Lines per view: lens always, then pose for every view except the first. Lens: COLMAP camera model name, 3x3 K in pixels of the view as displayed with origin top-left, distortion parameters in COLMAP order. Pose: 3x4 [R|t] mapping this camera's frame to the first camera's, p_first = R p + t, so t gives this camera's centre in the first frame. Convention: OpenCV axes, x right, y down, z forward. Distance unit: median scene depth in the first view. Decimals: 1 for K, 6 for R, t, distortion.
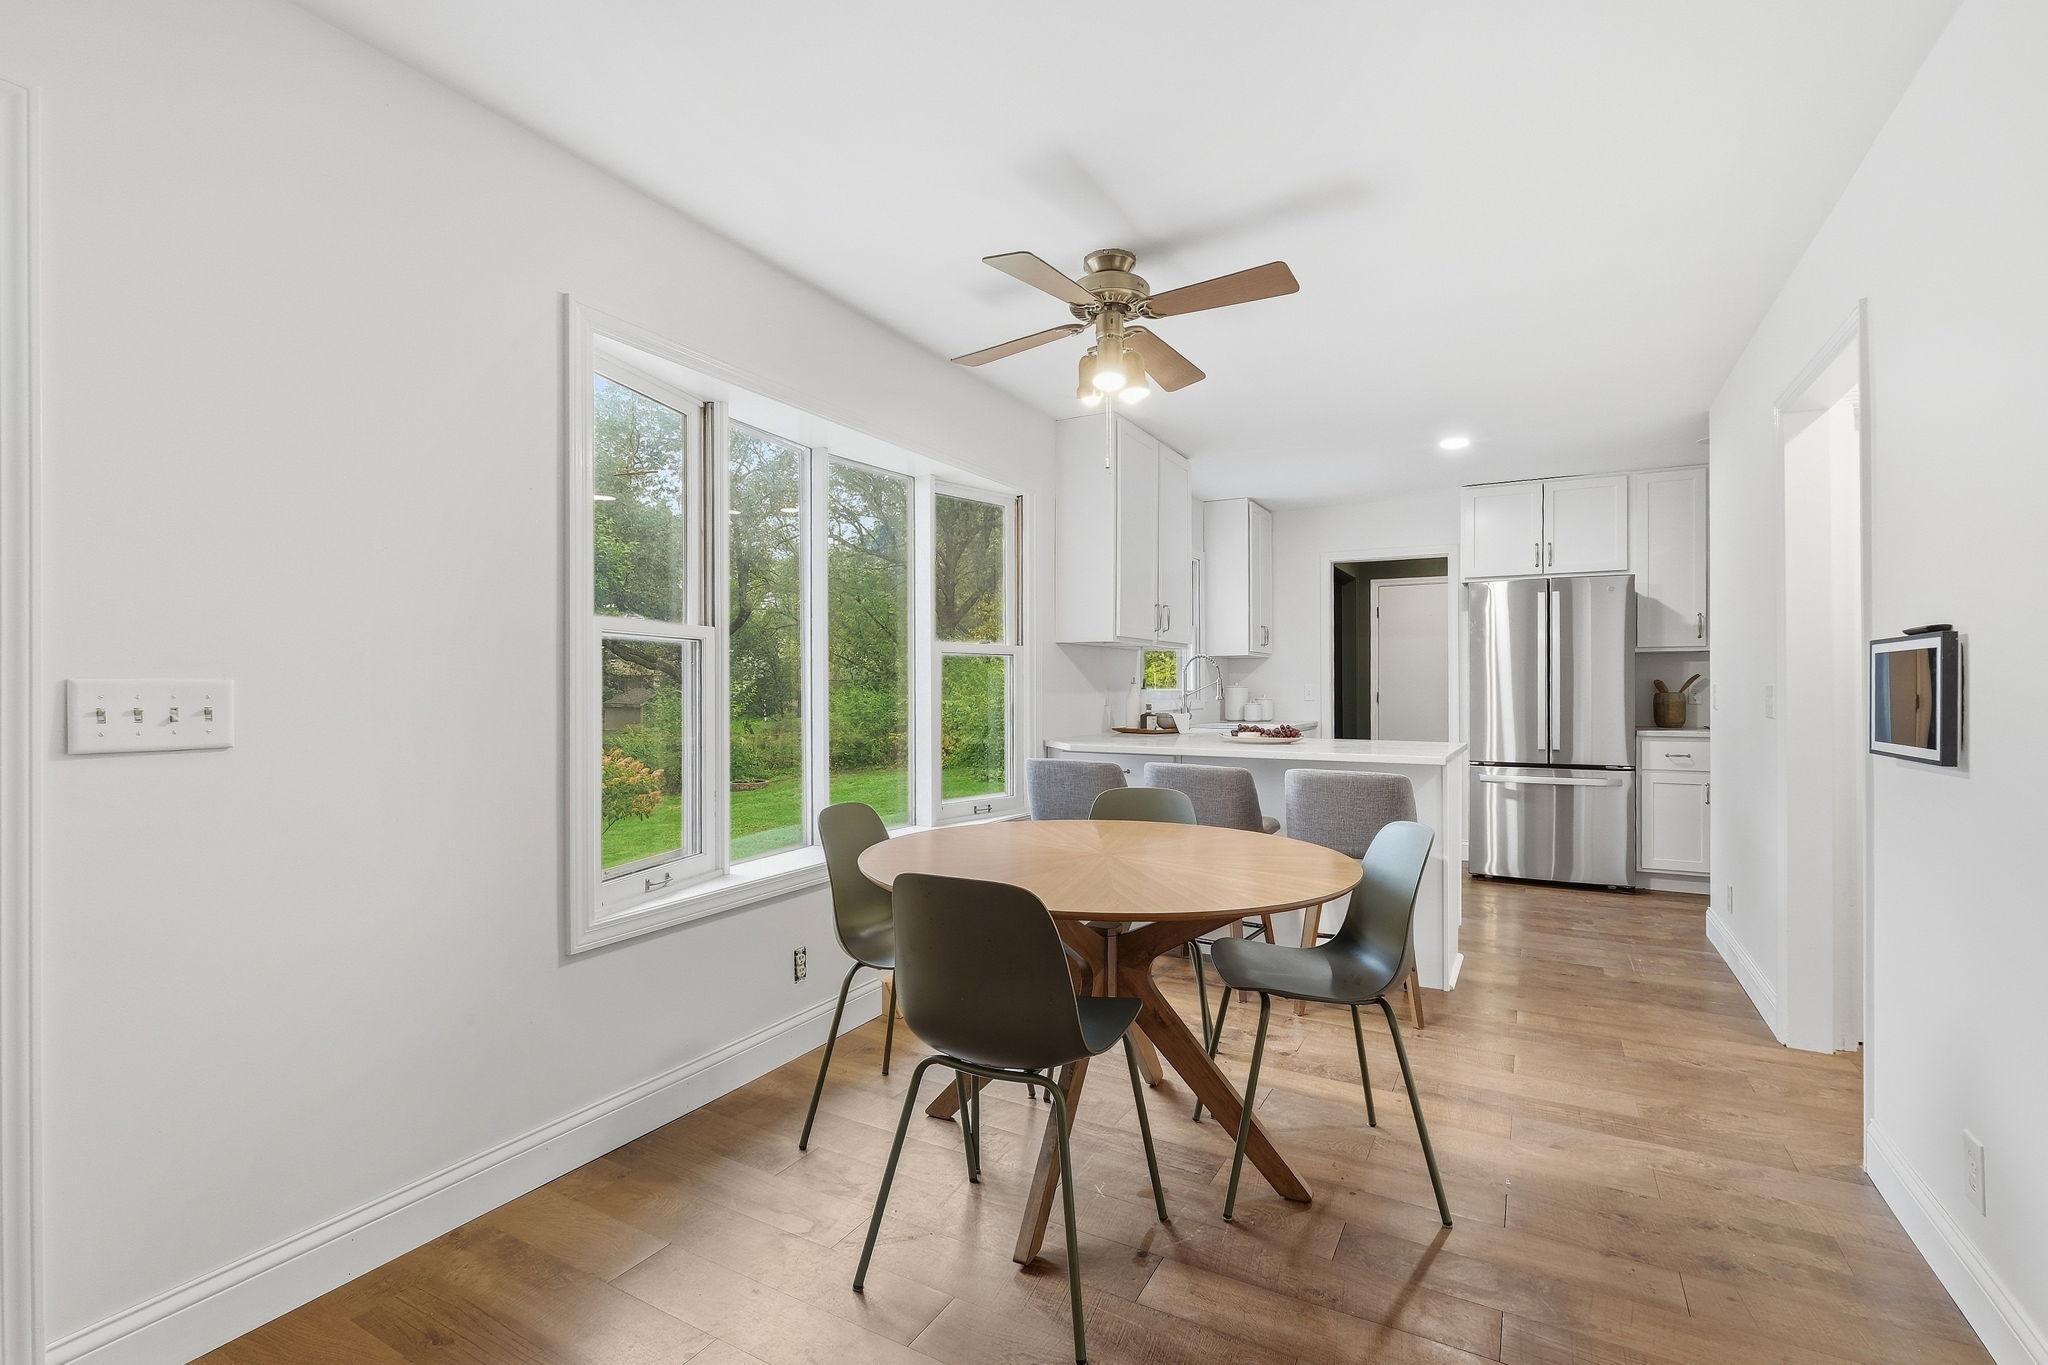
lens RADIAL K [[925.0, 0, 1018.3], [0, 925.0, 687.9], [0, 0, 1]] dist [-0.001391, -0.000424]
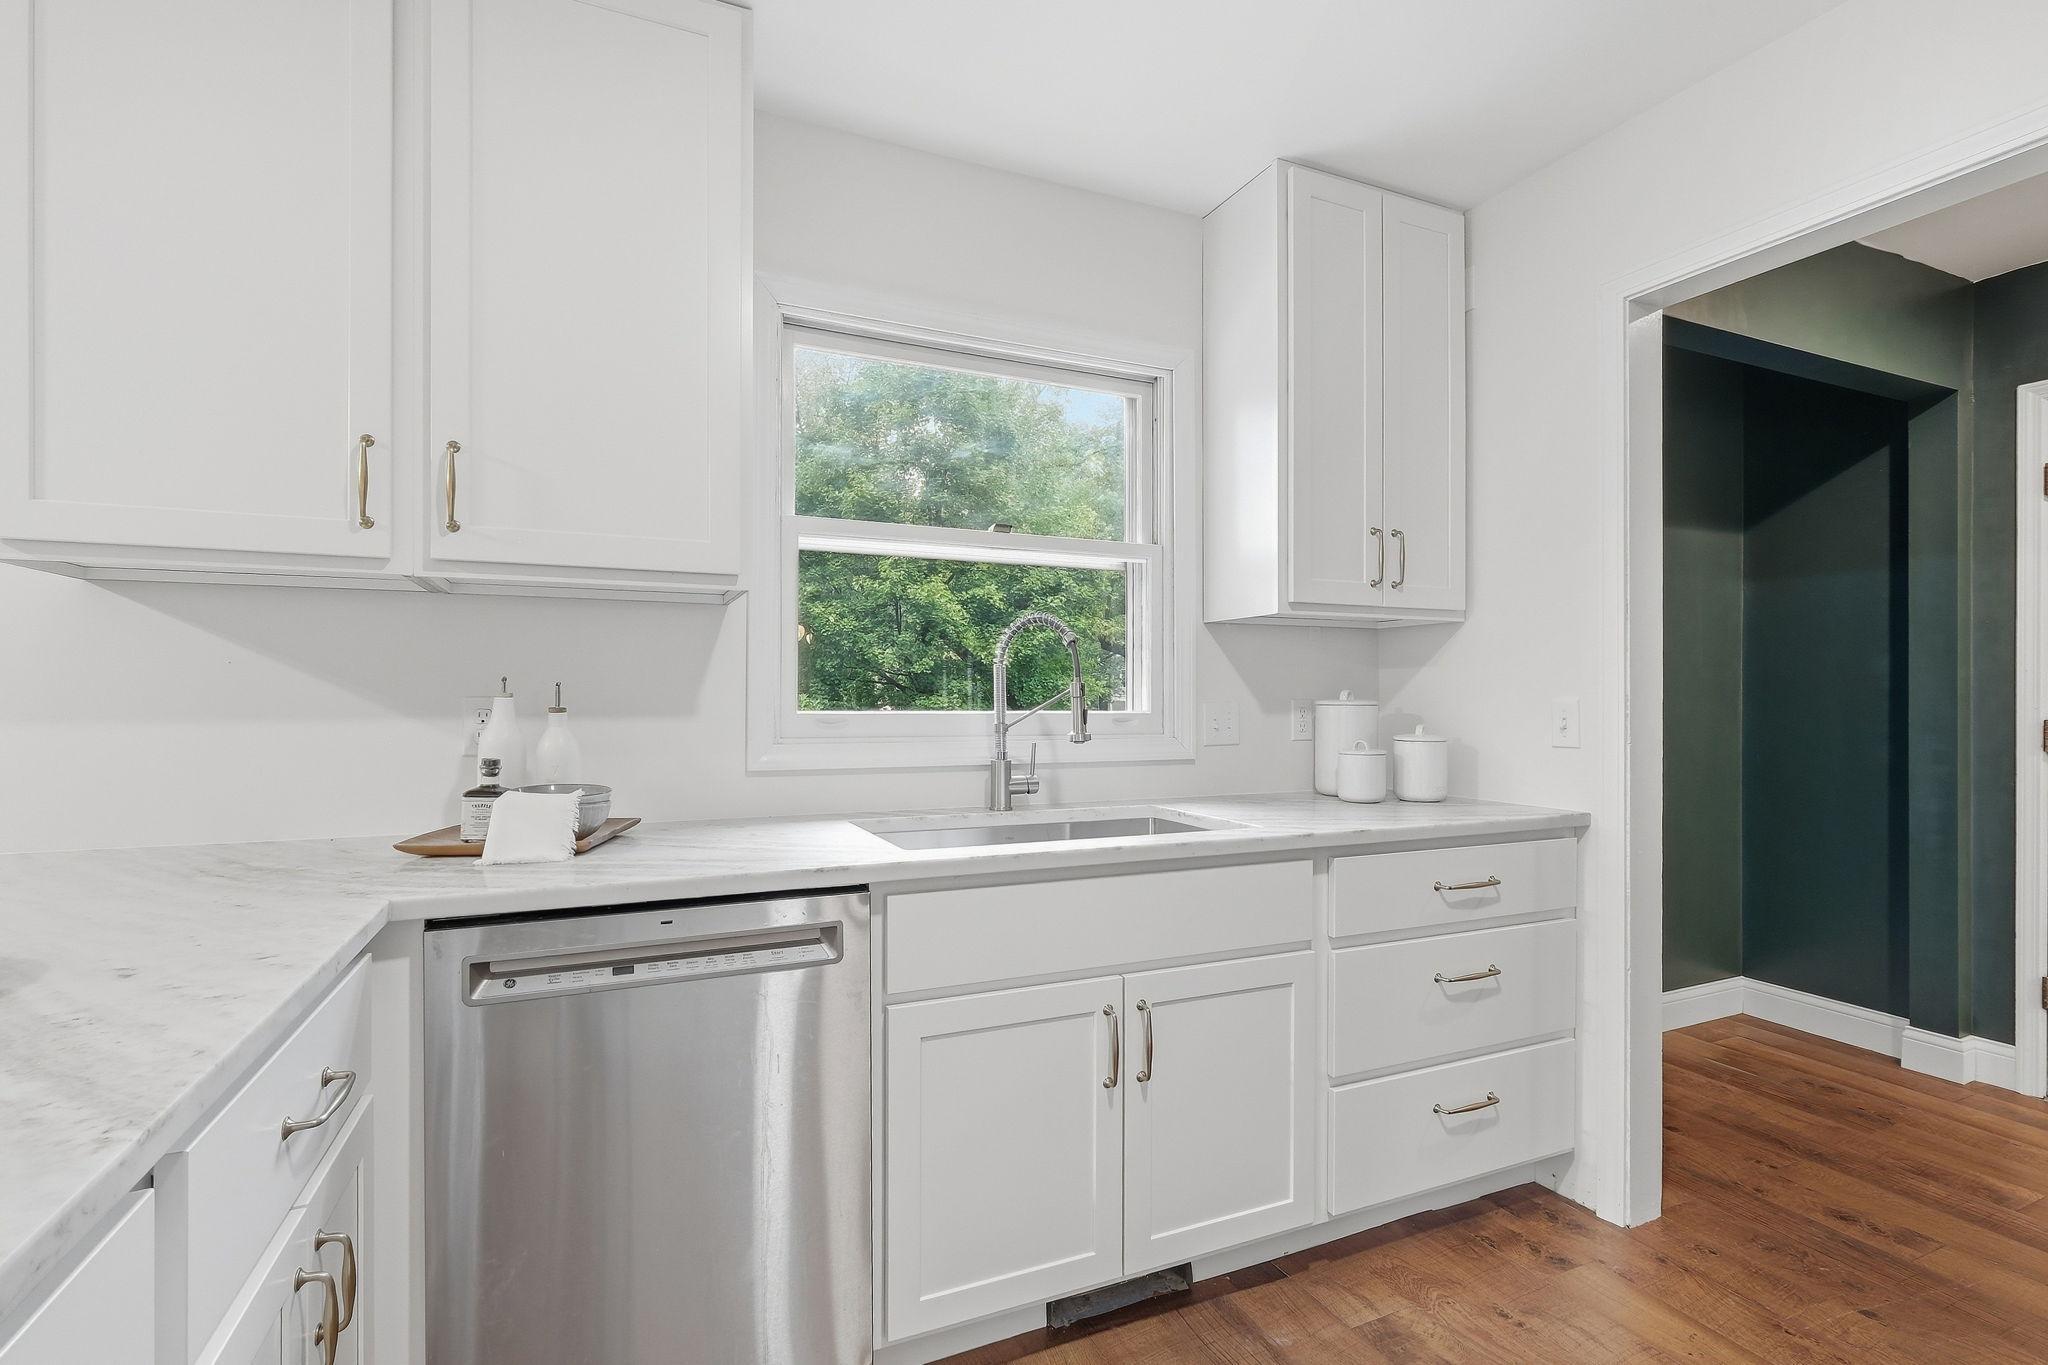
lens RADIAL K [[877.9, 0, 1019.4], [0, 877.9, 696.3], [0, 0, 1]] dist [-0.001714, -0.000275]
pose [[0.790456, -0.001403, -0.612517, 0.428727], [-0.000870, 0.999994, -0.003414, -0.003088], [0.612518, 0.003232, 0.790450, 0.784382]]
